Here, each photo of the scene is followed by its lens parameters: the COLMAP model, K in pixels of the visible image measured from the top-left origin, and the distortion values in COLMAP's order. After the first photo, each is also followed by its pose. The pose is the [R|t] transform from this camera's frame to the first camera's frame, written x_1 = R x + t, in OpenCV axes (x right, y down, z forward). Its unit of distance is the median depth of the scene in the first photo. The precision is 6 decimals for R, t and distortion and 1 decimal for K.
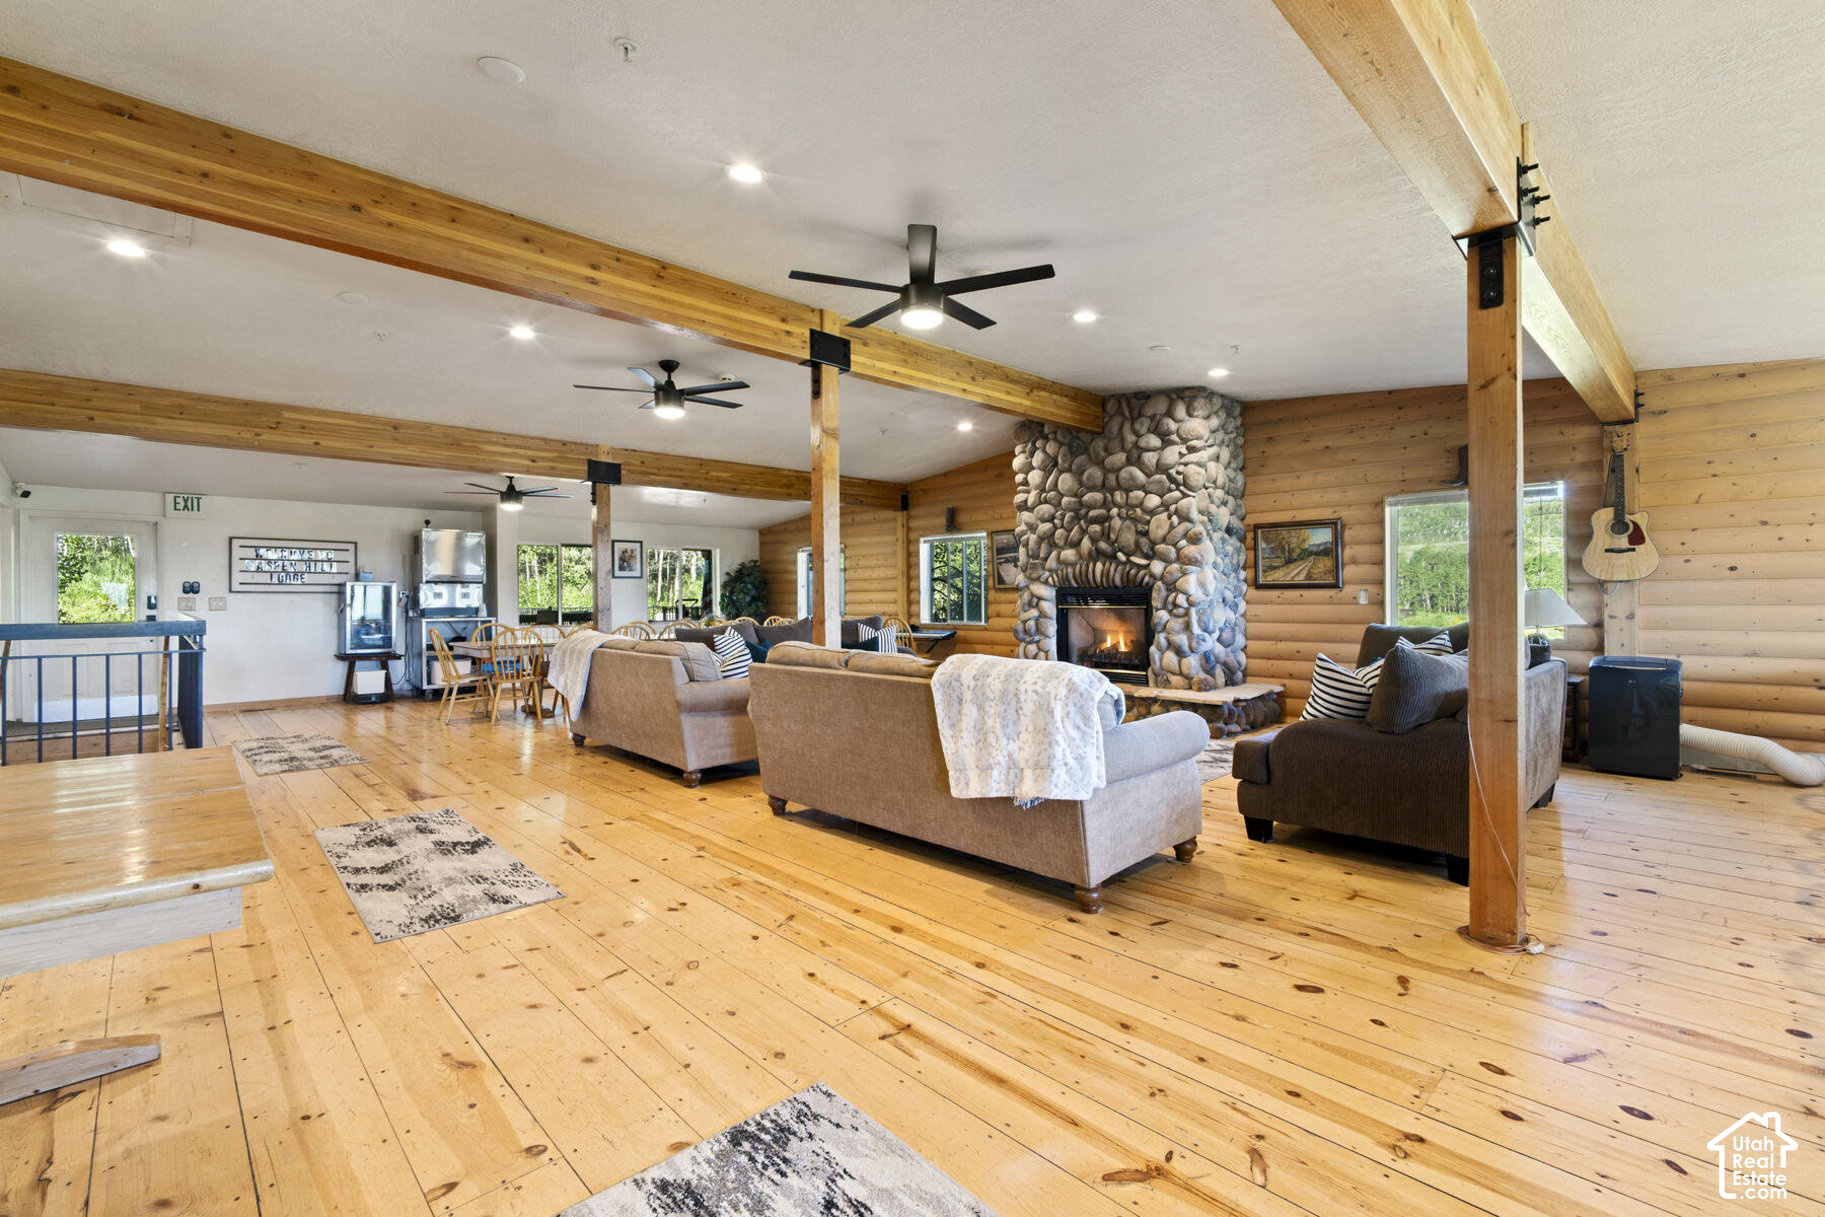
lens RADIAL K [[775.2, 0, 939.4], [0, 775.2, 612.5], [0, 0, 1]] dist [-0.004686, 0.003850]
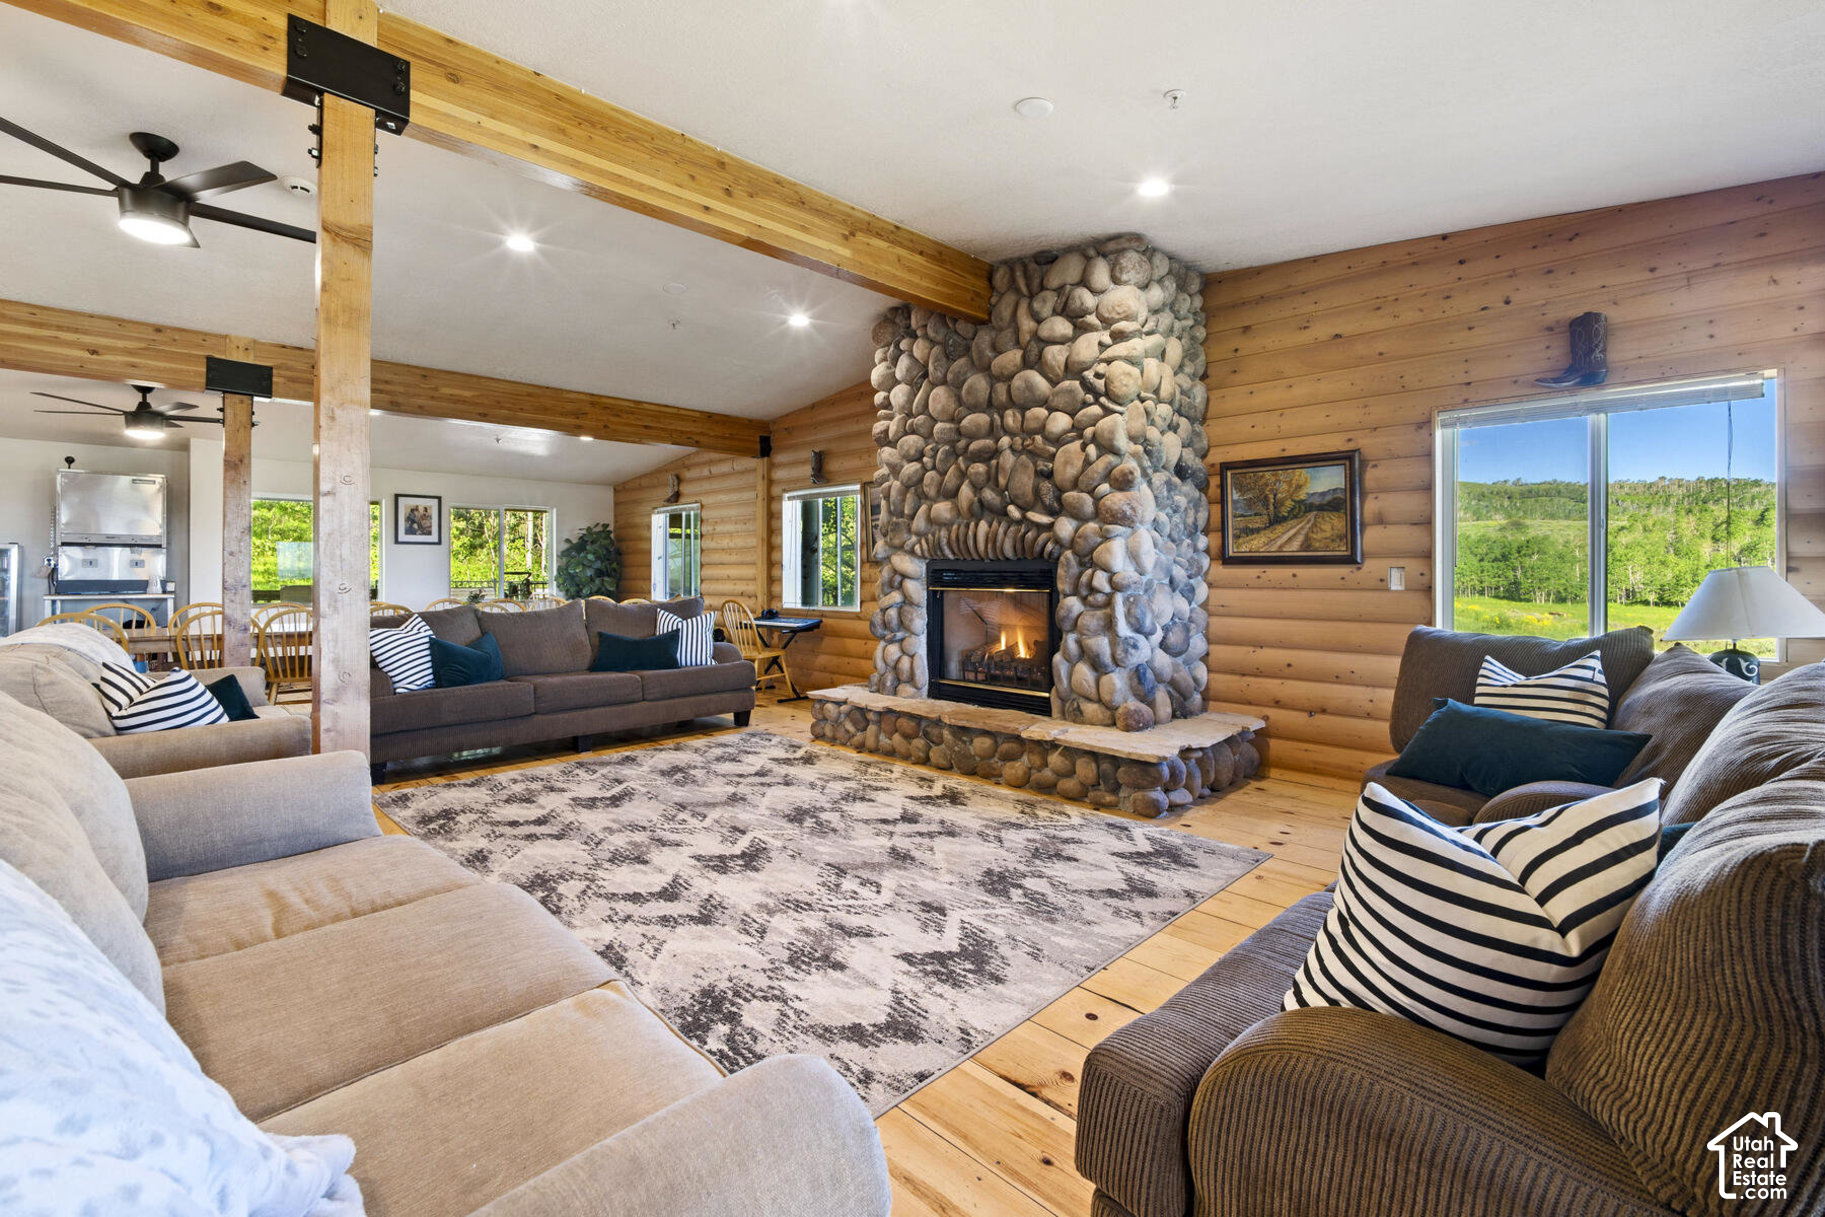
lens RADIAL K [[775.2, 0, 935.1], [0, 775.2, 580.5], [0, 0, 1]] dist [-0.004686, 0.003850]
pose [[0.999926, 0.009696, 0.007282, 0.167186], [-0.009616, 0.999895, -0.010859, -0.007921], [-0.007386, 0.010788, 0.999915, 0.364743]]
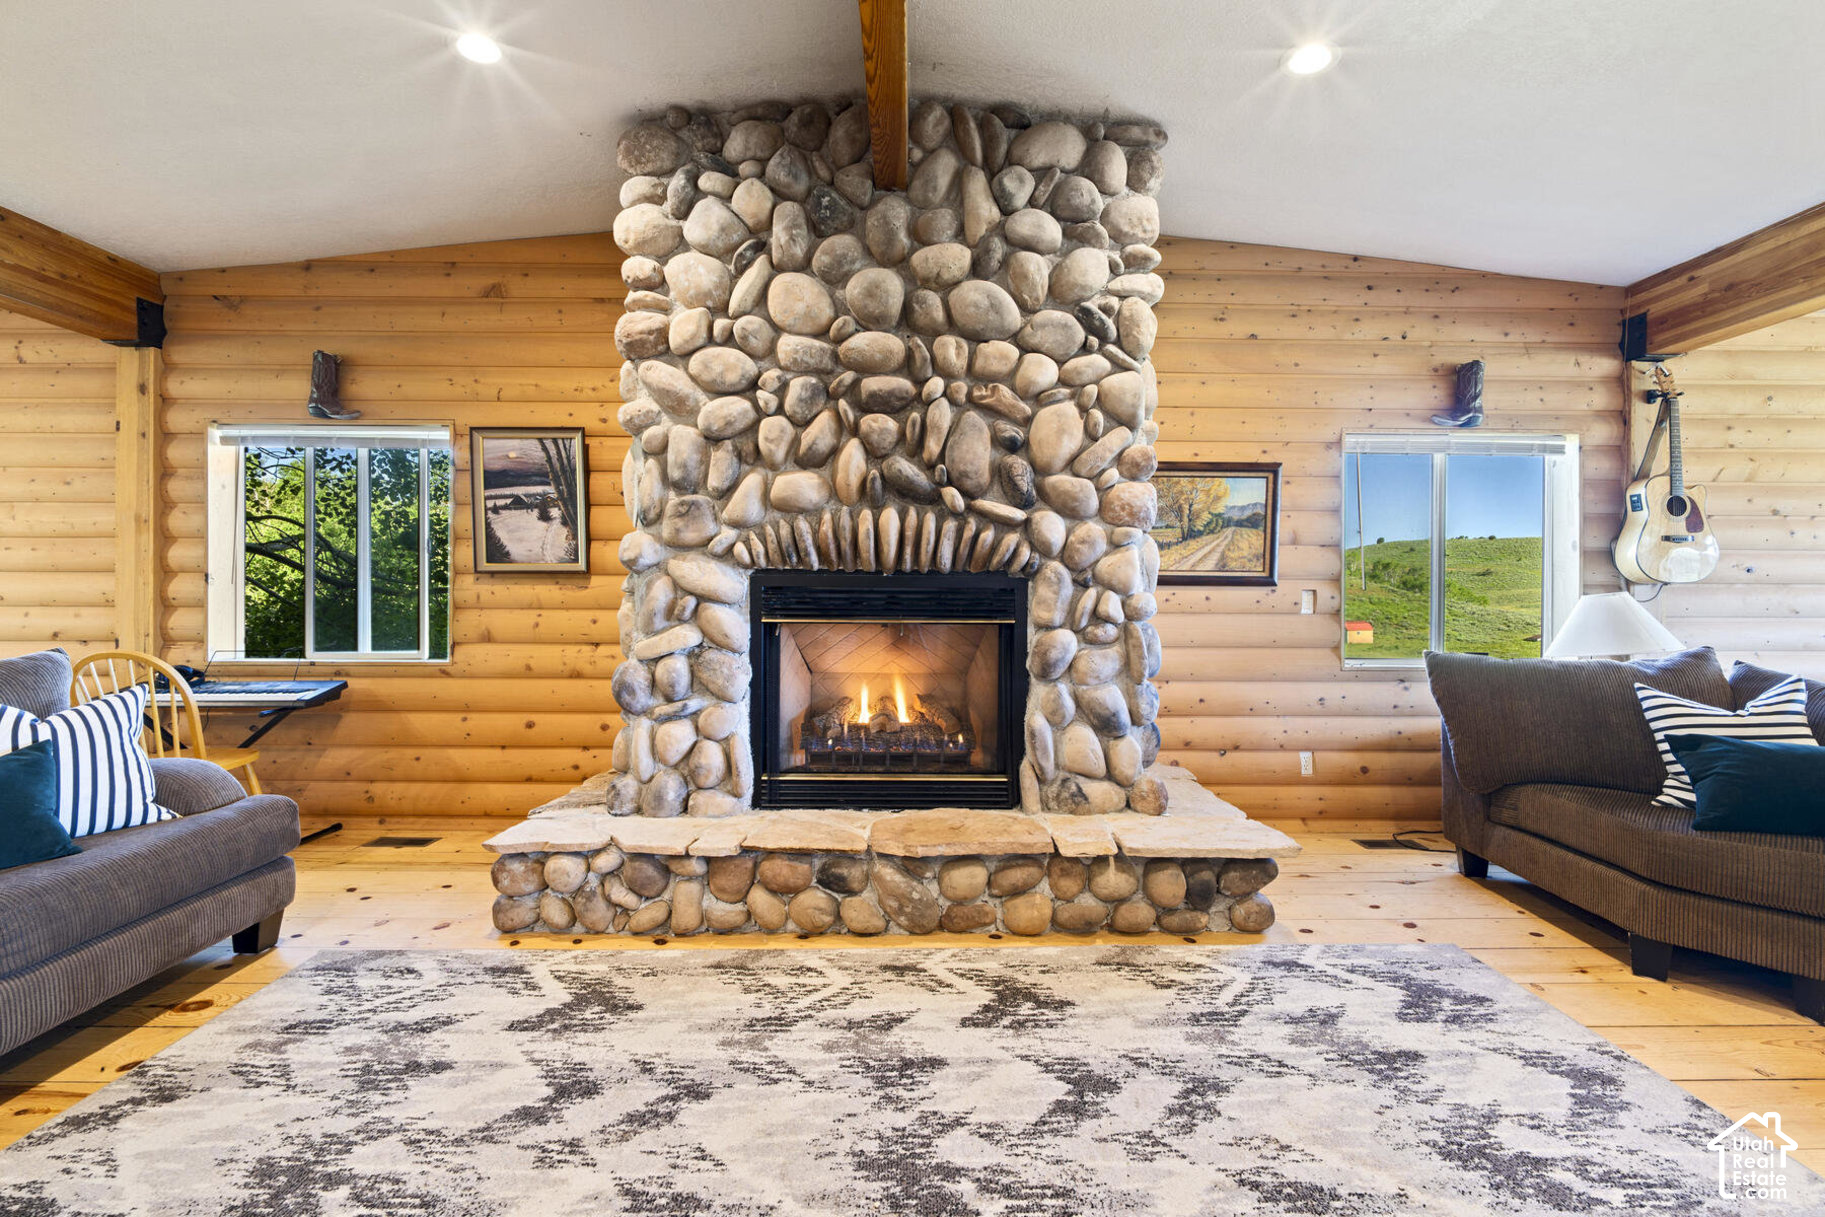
lens RADIAL K [[775.2, 0, 900.4], [0, 775.2, 601.4], [0, 0, 1]] dist [-0.004686, 0.003850]
pose [[0.709240, 0.007873, 0.704923, -0.073173], [0.002699, 0.999900, -0.013883, -0.012263], [-0.704962, 0.011749, 0.709148, 0.738546]]
